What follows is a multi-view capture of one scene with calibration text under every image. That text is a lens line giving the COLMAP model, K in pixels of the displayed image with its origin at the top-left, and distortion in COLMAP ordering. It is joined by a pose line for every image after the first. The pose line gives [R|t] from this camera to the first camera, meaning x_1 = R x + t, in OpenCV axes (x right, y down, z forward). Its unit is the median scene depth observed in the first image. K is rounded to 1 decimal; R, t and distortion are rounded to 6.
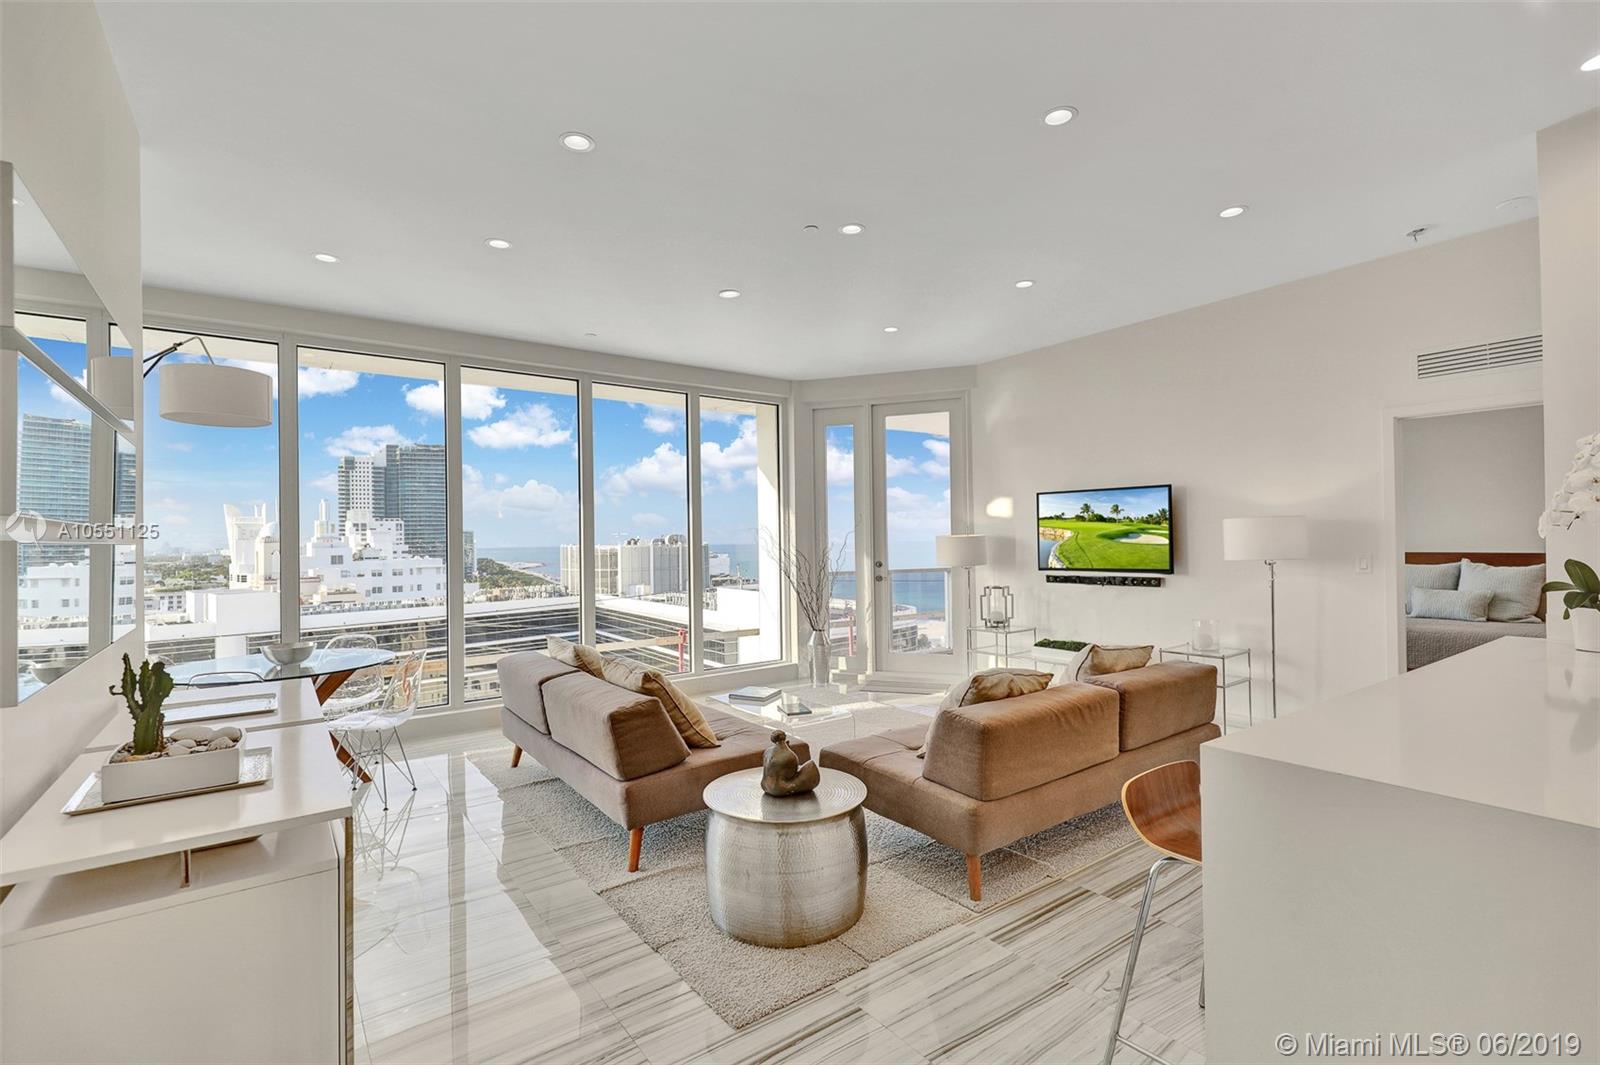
lens RADIAL K [[726.3, 0, 800.0], [0, 726.3, 532.5], [0, 0, 1]] dist [0.014626, -0.000650]
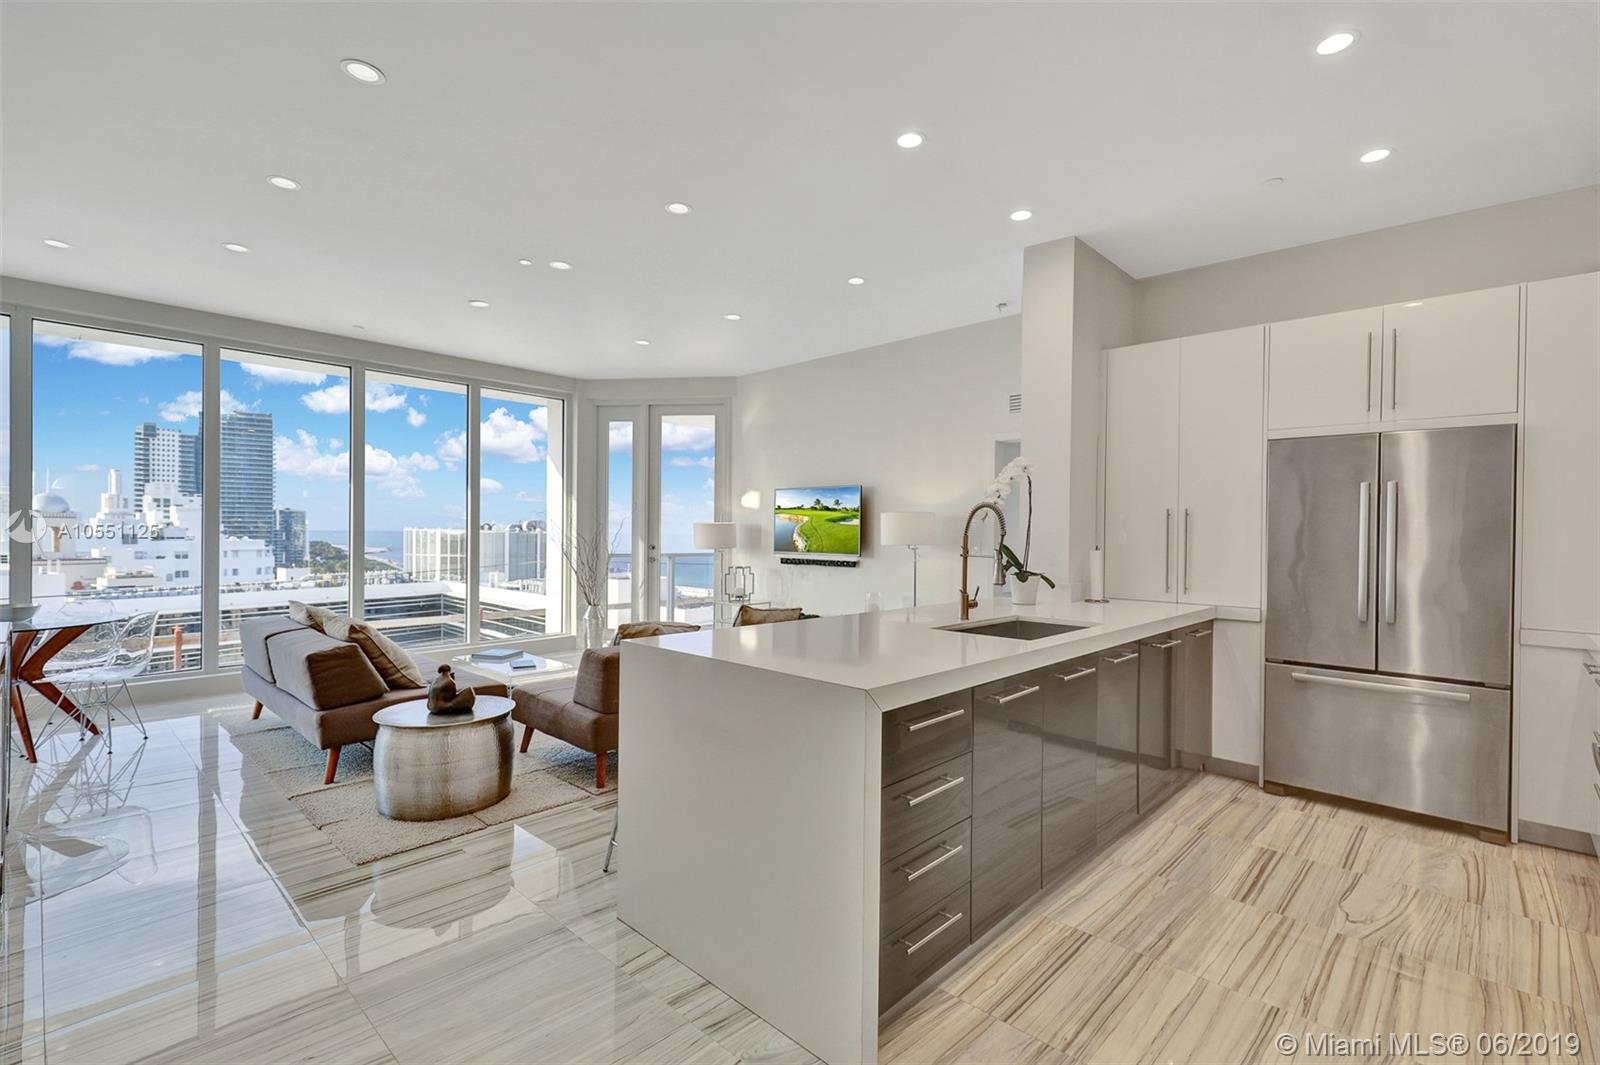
lens RADIAL K [[722.1, 0, 807.6], [0, 722.1, 535.7], [0, 0, 1]] dist [0.014266, -0.005837]
pose [[0.983039, 0.022560, 0.182004, 0.150164], [-0.025564, 0.999573, 0.014179, 0.004477], [-0.181606, -0.018591, 0.983196, -0.153495]]
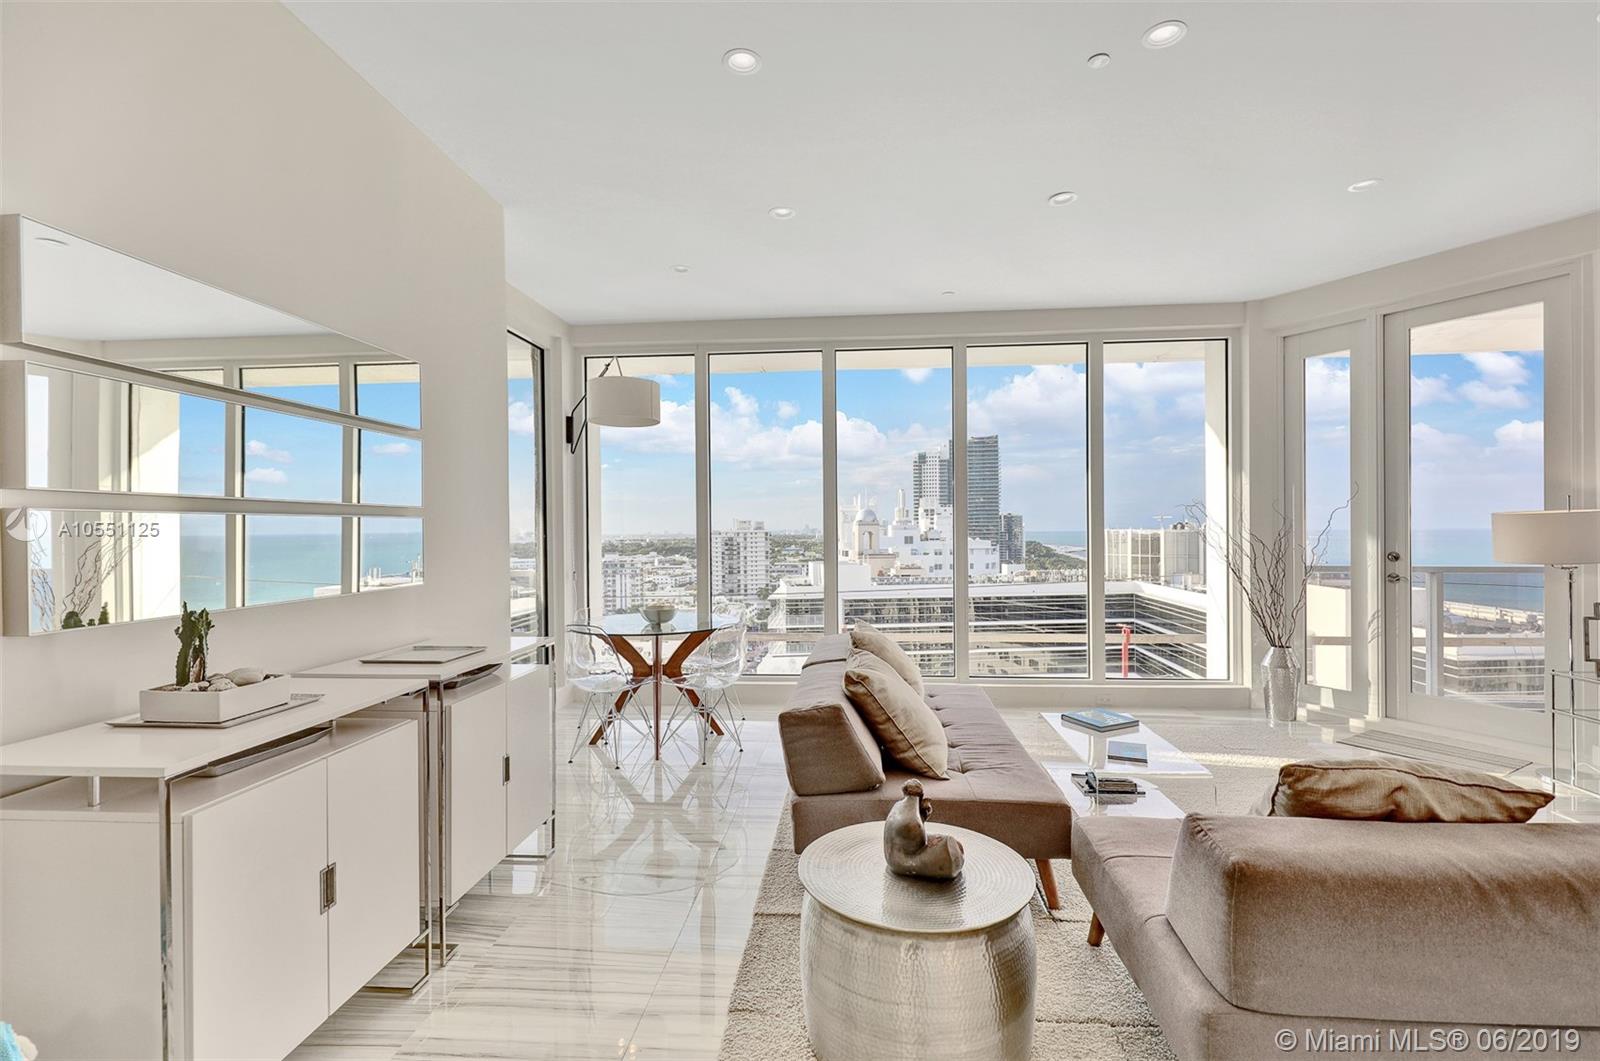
lens RADIAL K [[722.1, 0, 807.6], [0, 722.1, 533.7], [0, 0, 1]] dist [0.014266, -0.005837]
pose [[0.756635, 0.011572, -0.653735, 0.145936], [0.004162, 0.999738, 0.022514, 0.006114], [0.653824, -0.019755, 0.756389, 0.165989]]
